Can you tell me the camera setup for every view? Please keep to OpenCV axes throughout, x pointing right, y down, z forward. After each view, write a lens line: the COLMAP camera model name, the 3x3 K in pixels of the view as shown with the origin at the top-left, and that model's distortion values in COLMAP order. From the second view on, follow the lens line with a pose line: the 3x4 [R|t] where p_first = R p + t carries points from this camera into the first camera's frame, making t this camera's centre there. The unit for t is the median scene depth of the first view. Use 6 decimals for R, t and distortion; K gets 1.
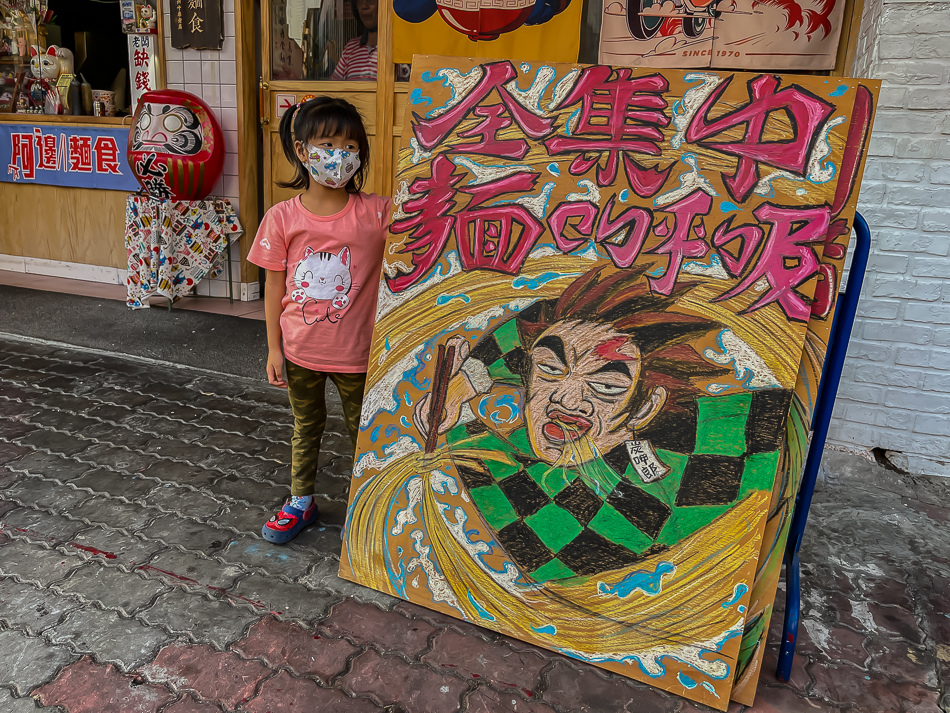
lens RADIAL K [[764.7, 0, 501.6], [0, 764.7, 418.3], [0, 0, 1]] dist [0.008803, -0.037465]
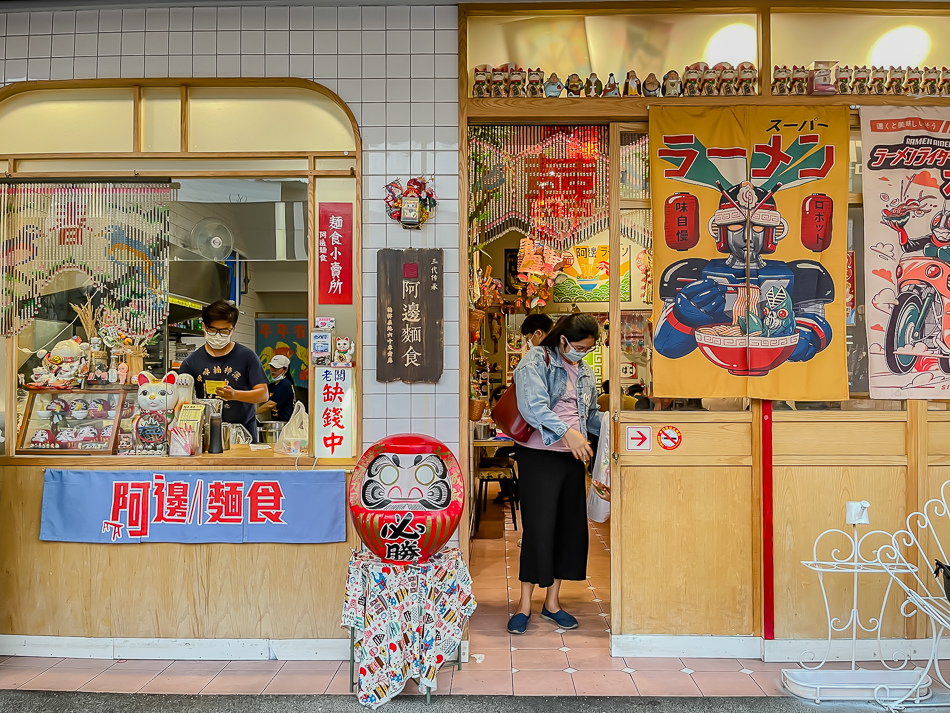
lens RADIAL K [[764.7, 0, 358.3], [0, 764.7, 361.4], [0, 0, 1]] dist [0.008803, -0.037465]
pose [[0.940391, -0.055759, 0.335494, -0.754308], [0.147582, 0.955654, -0.254843, -0.290298], [-0.306407, 0.289165, 0.906917, 0.202736]]
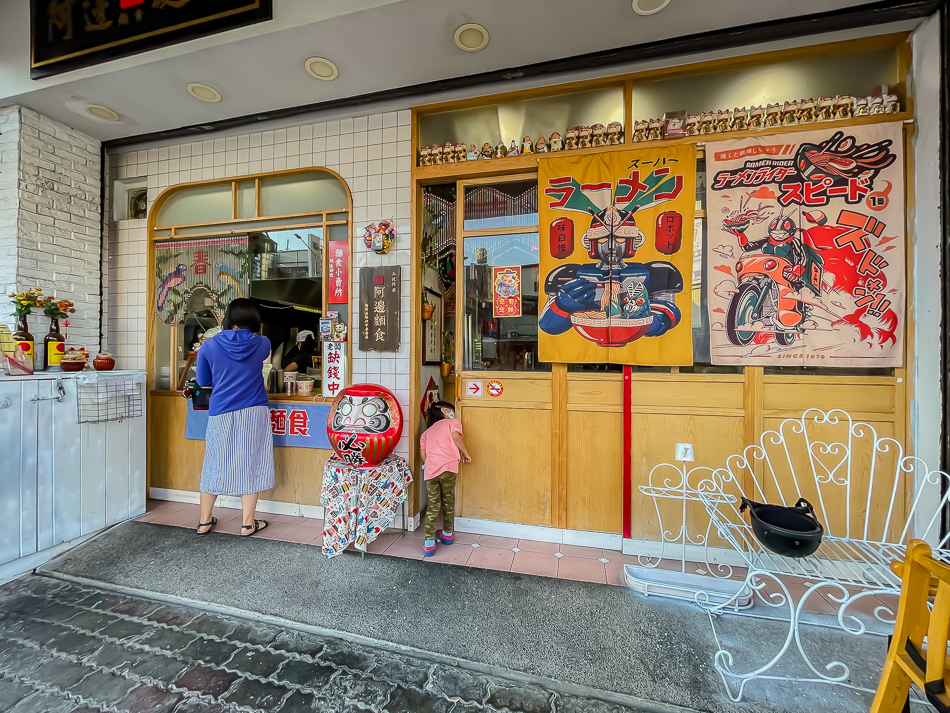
lens RADIAL K [[366.4, 0, 450.1], [0, 366.4, 356.5], [0, 0, 1]] dist [-0.016343, 0.001084]
pose [[0.991219, -0.054627, 0.120417, -0.351412], [0.085788, 0.958674, -0.271265, -0.282076], [-0.100622, 0.279213, 0.954942, 0.347219]]
